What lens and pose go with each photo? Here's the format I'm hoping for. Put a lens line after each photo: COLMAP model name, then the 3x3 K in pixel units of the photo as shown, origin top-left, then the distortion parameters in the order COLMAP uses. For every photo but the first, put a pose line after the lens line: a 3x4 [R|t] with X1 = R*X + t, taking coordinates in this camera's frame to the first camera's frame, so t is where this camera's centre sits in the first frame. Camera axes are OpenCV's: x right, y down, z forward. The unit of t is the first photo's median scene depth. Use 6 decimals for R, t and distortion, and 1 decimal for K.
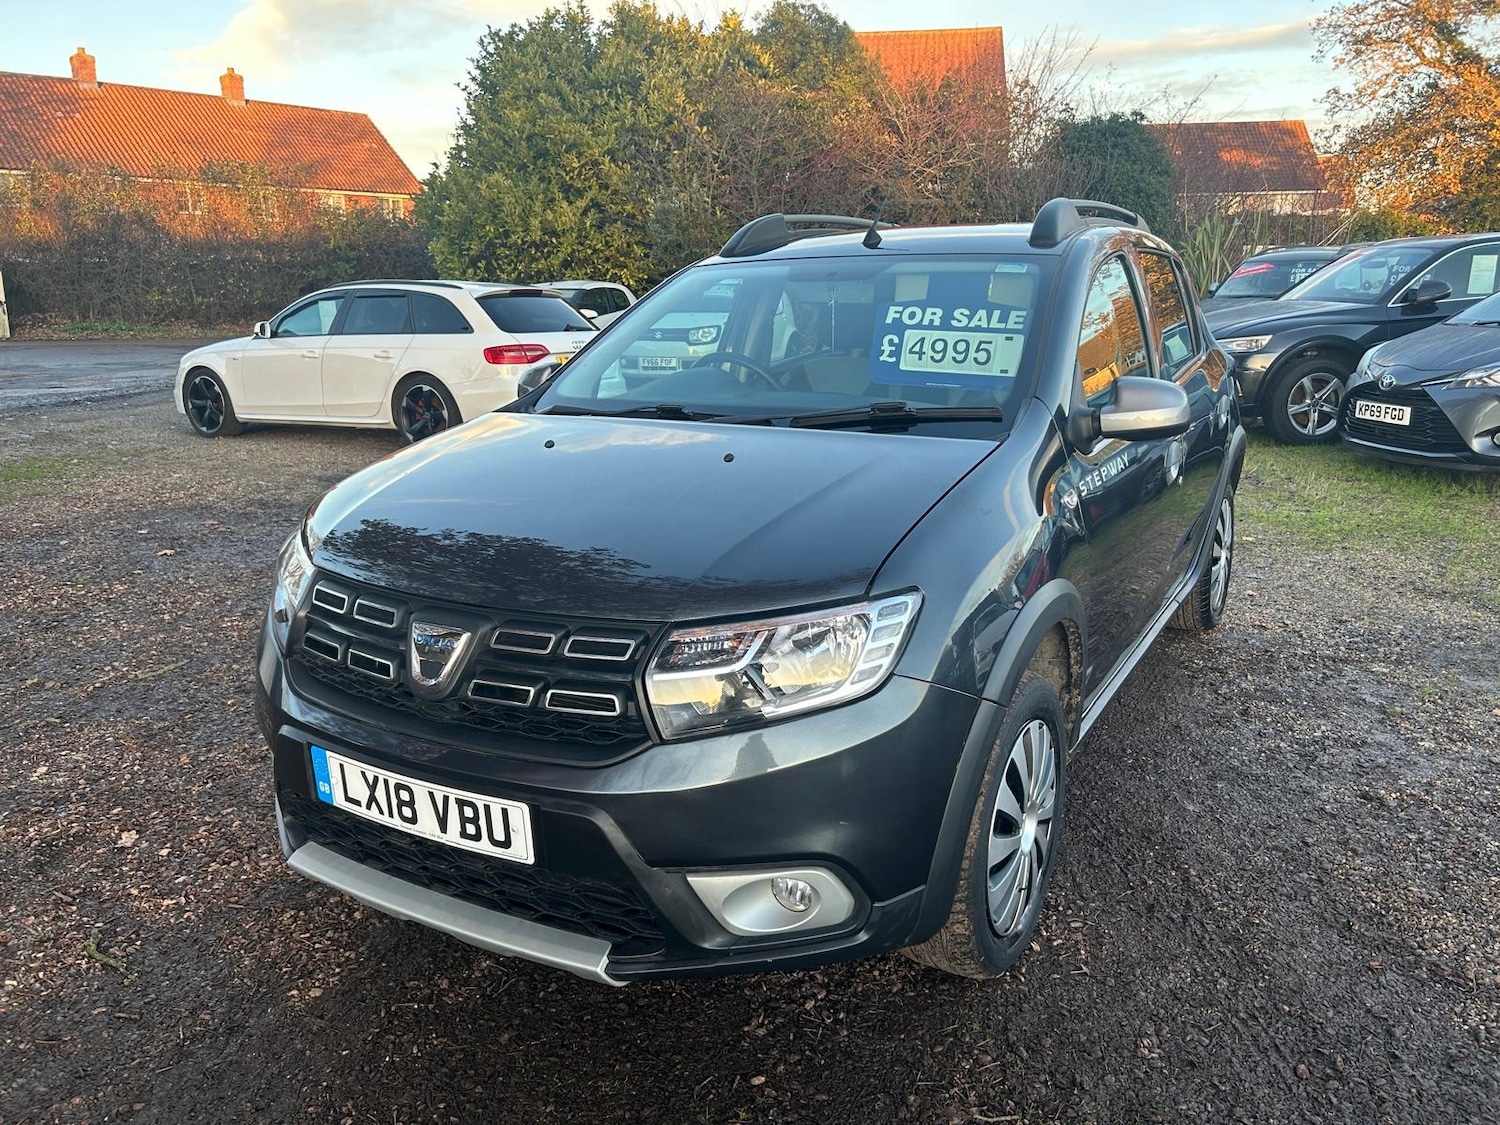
lens RADIAL K [[1119.7, 0, 757.5], [0, 1119.7, 563.7], [0, 0, 1]] dist [0.049870, -0.060125]
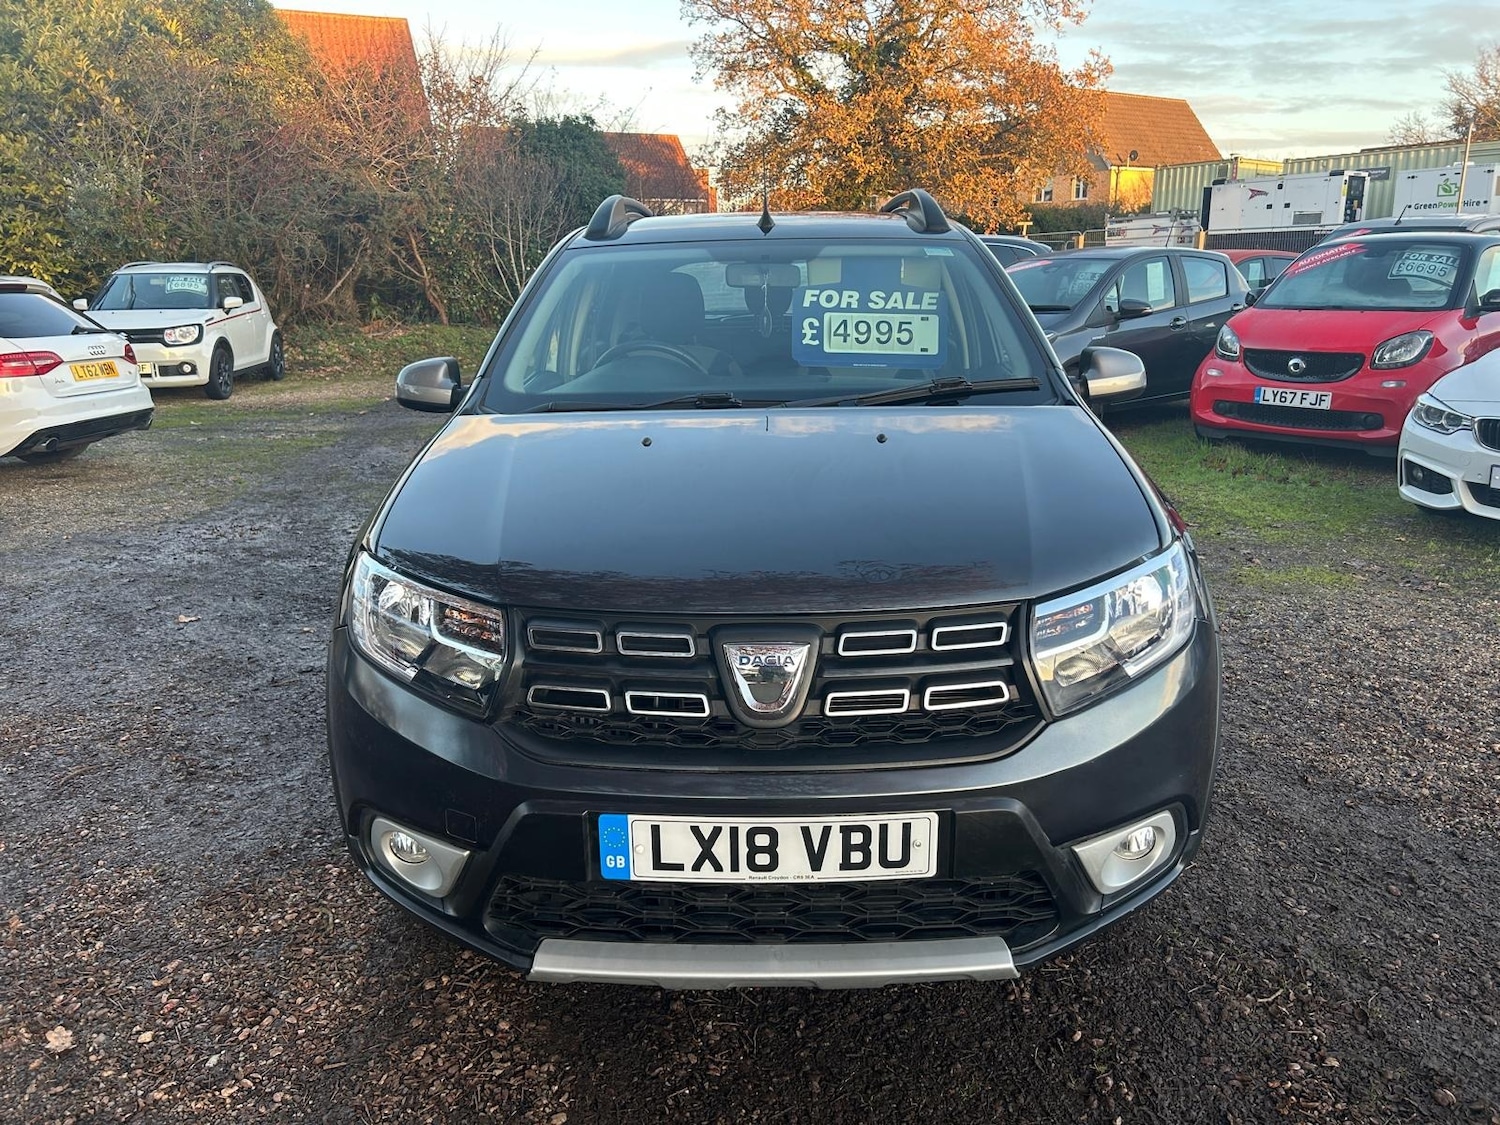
lens RADIAL K [[1119.7, 0, 757.5], [0, 1119.7, 563.7], [0, 0, 1]] dist [0.049870, -0.060125]
pose [[0.873553, -0.120428, 0.471596, -0.441934], [0.120283, 0.992268, 0.030585, -0.021746], [-0.471633, 0.030007, 0.881284, 0.143355]]
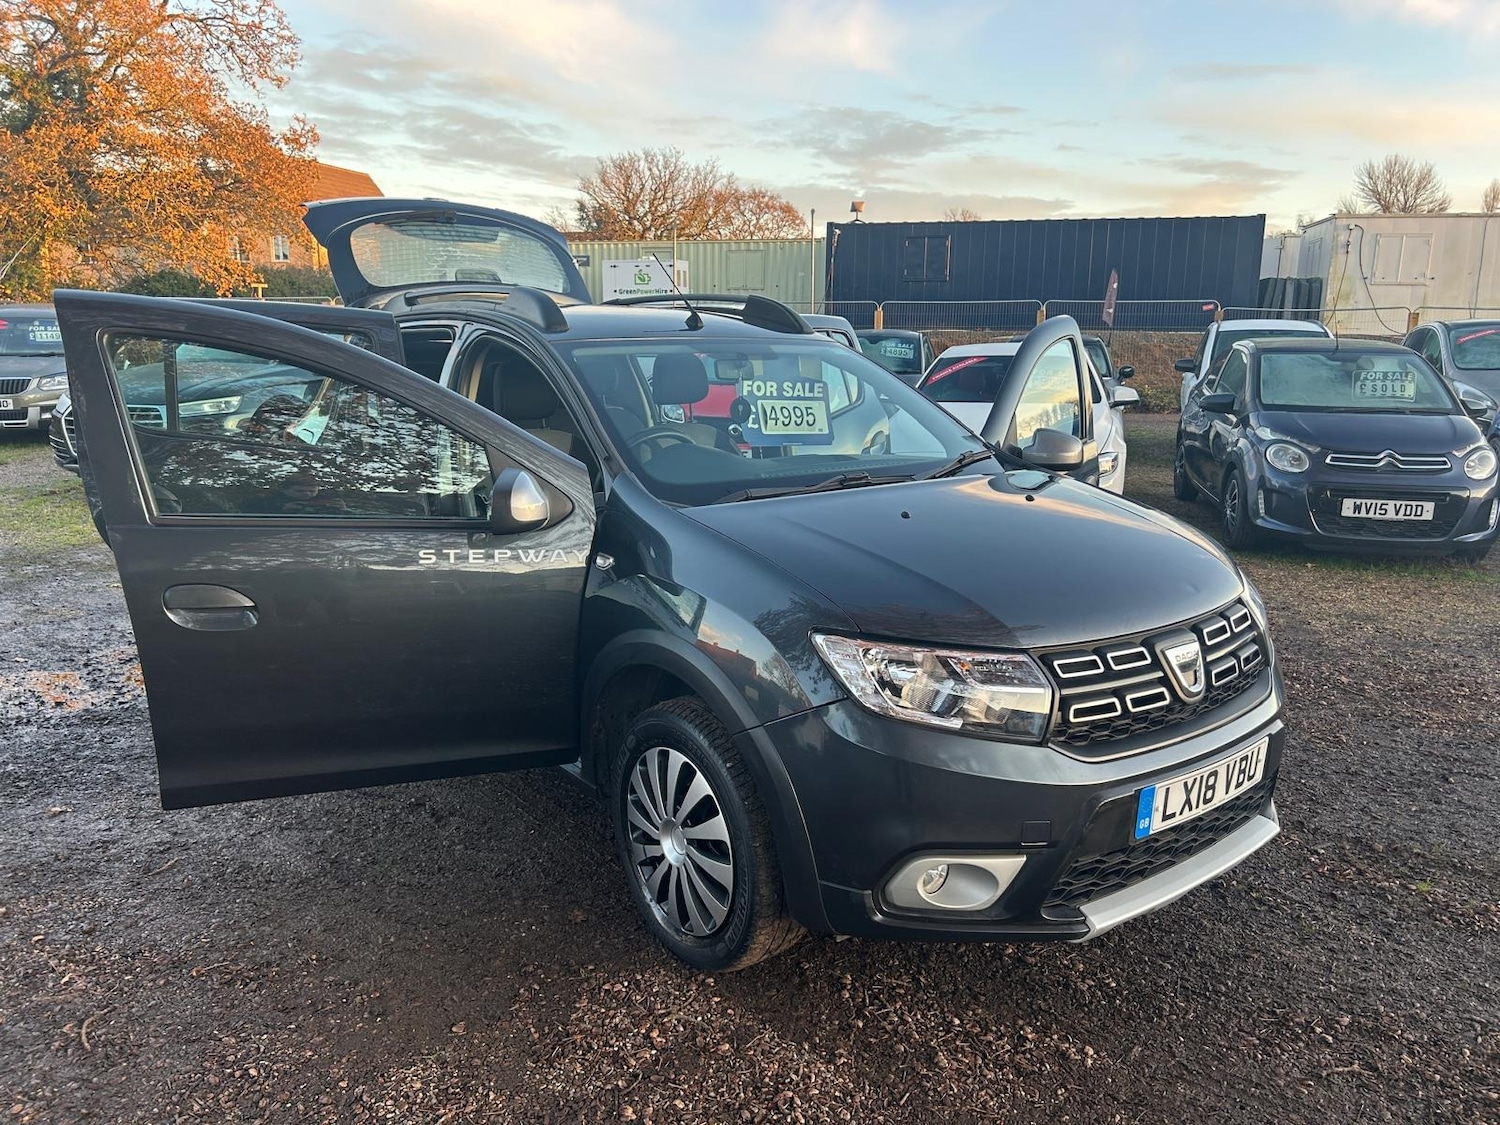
lens RADIAL K [[1107.7, 0, 766.2], [0, 1107.7, 564.2], [0, 0, 1]] dist [0.051291, -0.052747]
pose [[0.357242, -0.171881, 0.918060, -0.996015], [0.212063, 0.972178, 0.099493, -0.159984], [-0.909619, 0.159144, 0.383753, 0.589579]]
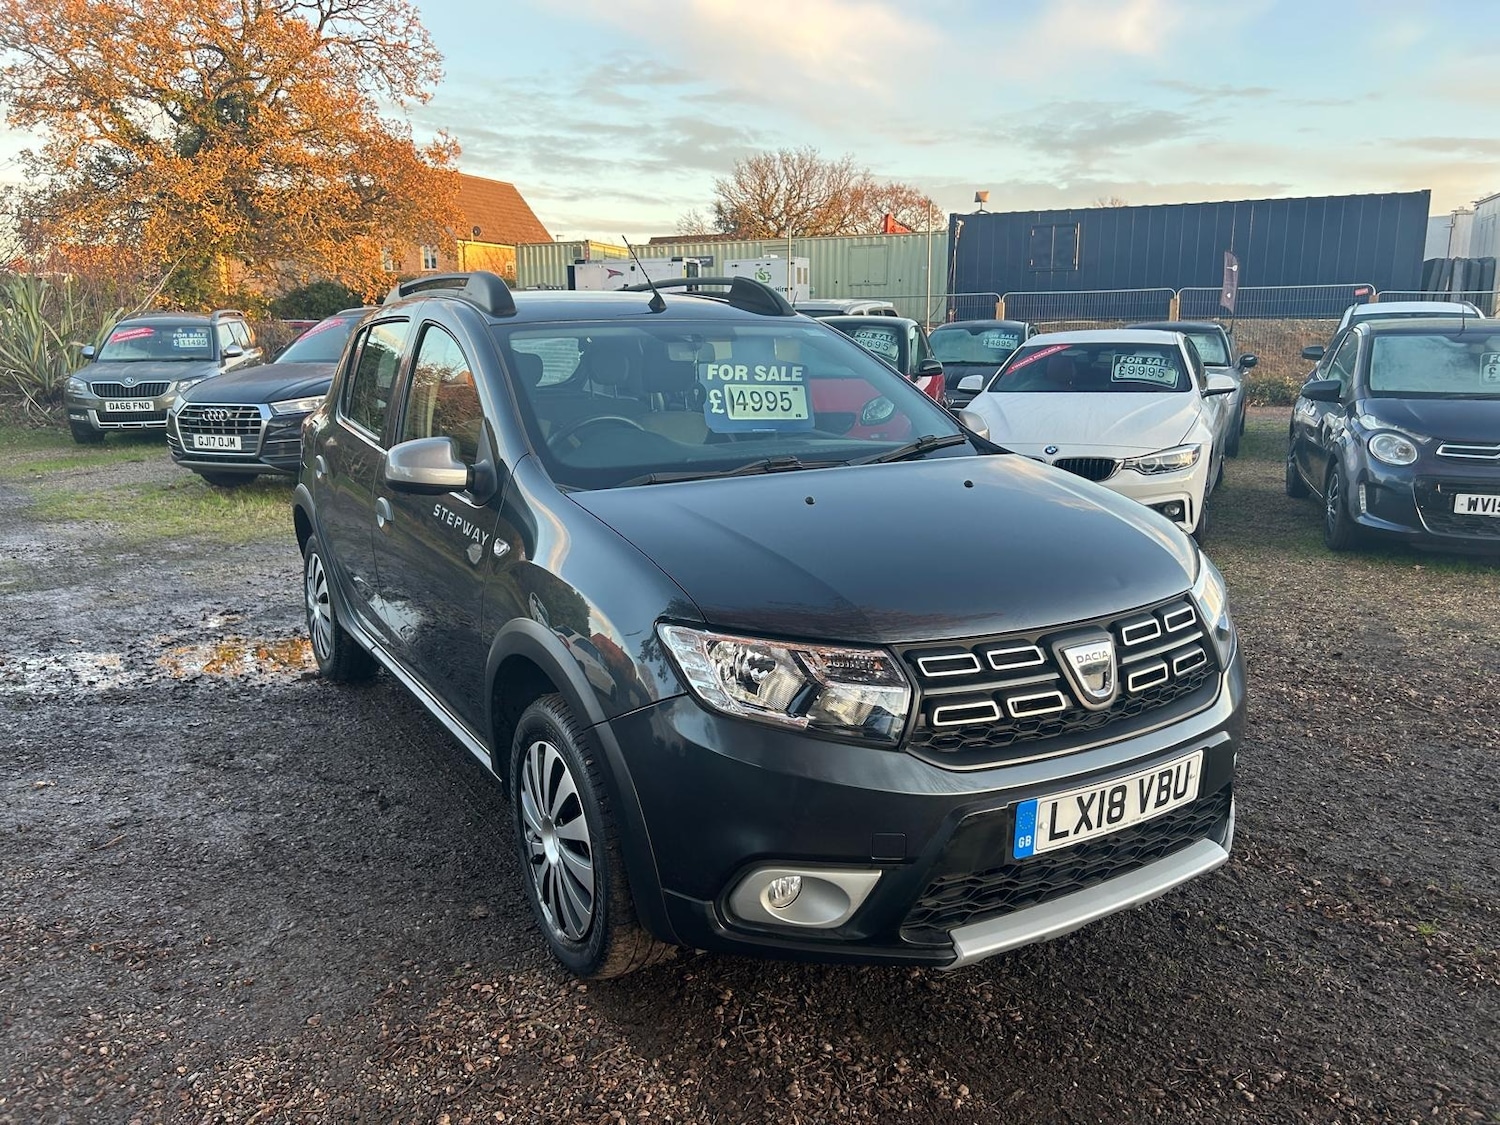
lens RADIAL K [[1112.6, 0, 750.0], [0, 1112.6, 562.5], [0, 0, 1]] dist [0.046138, -0.048014]
pose [[0.480744, -0.166162, 0.860973, -0.881317], [0.213299, 0.974549, 0.068981, -0.108889], [-0.850522, 0.150482, 0.503951, 0.451782]]
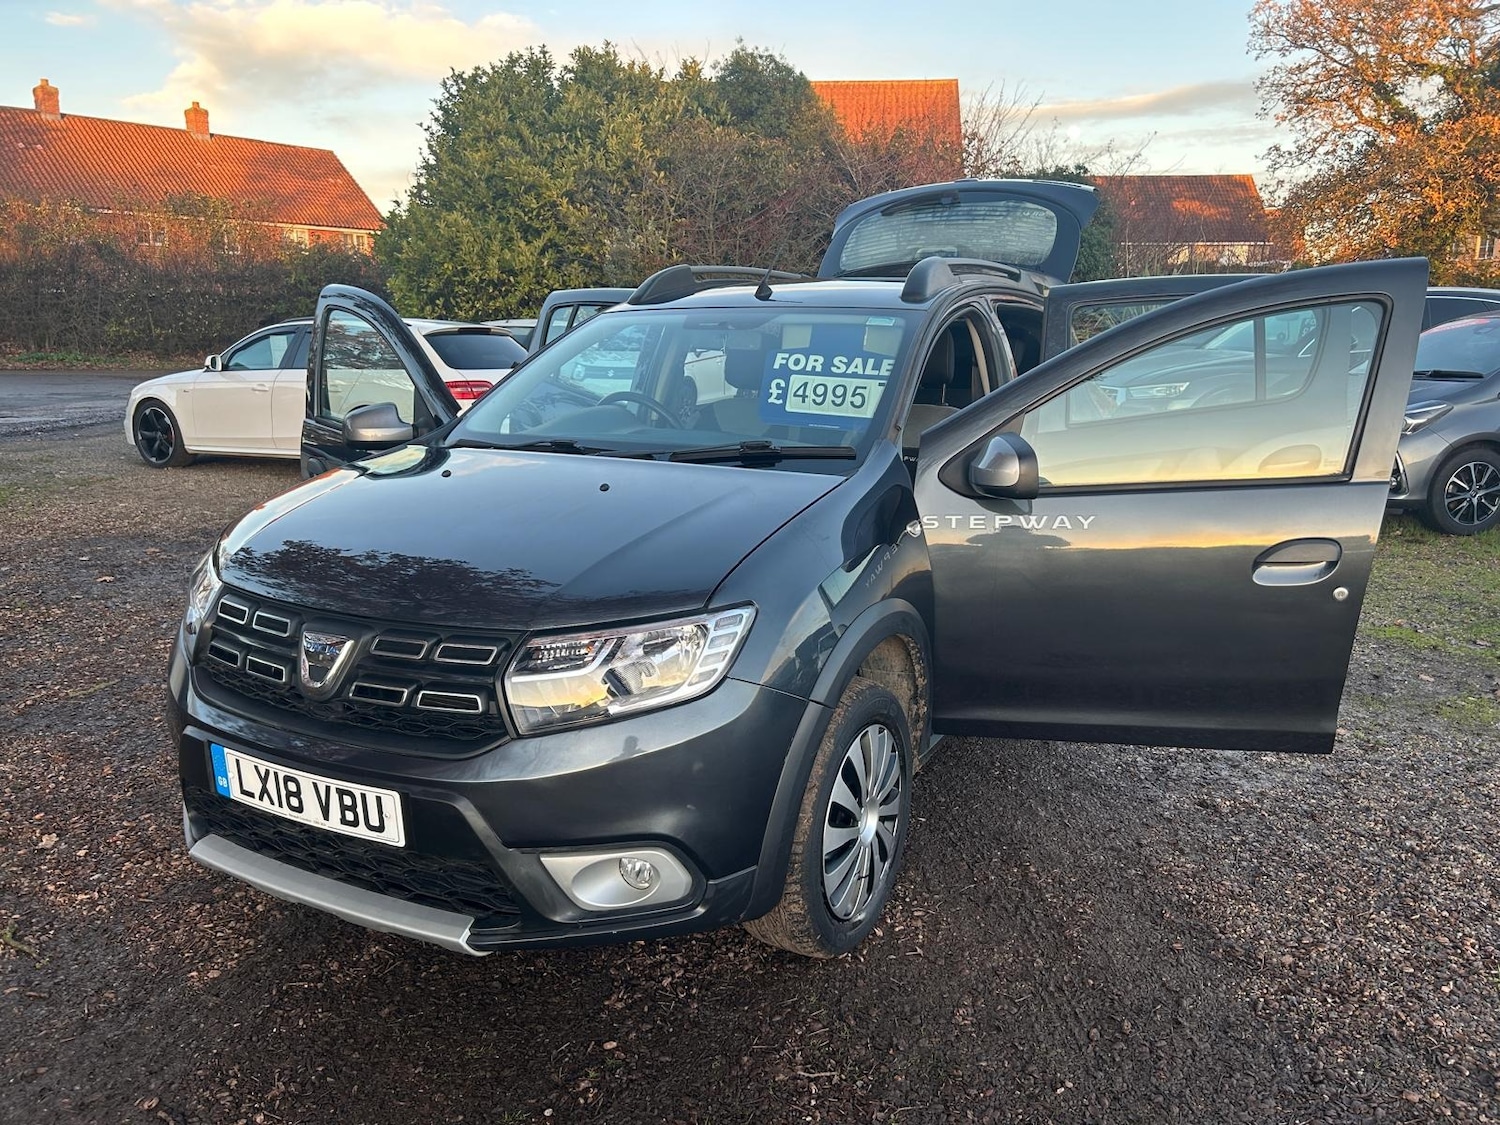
lens RADIAL K [[1119.7, 0, 757.5], [0, 1119.7, 563.7], [0, 0, 1]] dist [0.049870, -0.060125]
pose [[0.999477, 0.008263, 0.031262, 0.068900], [-0.007226, 0.999425, -0.033120, 0.012041], [-0.031518, 0.032877, 0.998962, -0.085152]]
